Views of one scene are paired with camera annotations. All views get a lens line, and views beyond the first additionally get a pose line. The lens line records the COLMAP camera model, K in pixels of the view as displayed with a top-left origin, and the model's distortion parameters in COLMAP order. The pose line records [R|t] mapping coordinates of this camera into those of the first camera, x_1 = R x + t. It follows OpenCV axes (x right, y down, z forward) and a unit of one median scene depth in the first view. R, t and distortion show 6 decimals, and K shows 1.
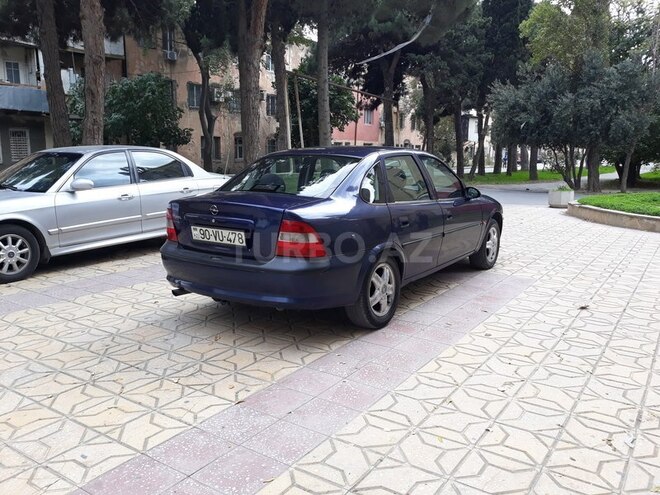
lens RADIAL K [[547.7, 0, 330.9], [0, 547.7, 248.8], [0, 0, 1]] dist [0.000656, -0.022889]
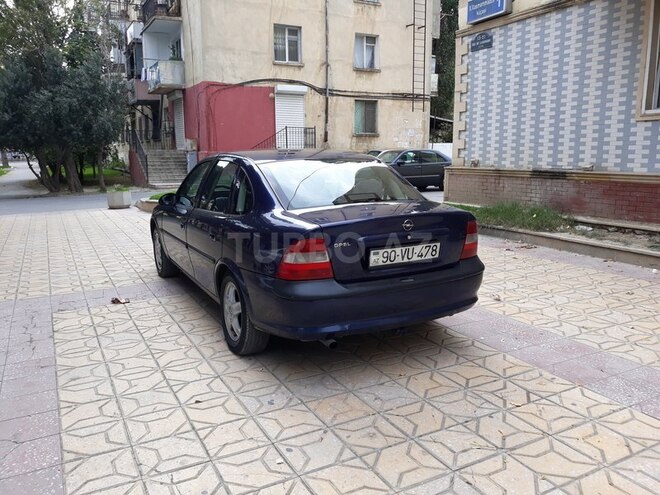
lens RADIAL K [[547.7, 0, 342.1], [0, 547.7, 240.2], [0, 0, 1]] dist [0.000656, -0.022889]
pose [[0.460721, -0.159258, 0.873140, -1.032649], [0.170651, 0.981309, 0.088943, -0.143843], [-0.870985, 0.108024, 0.479287, 0.684646]]
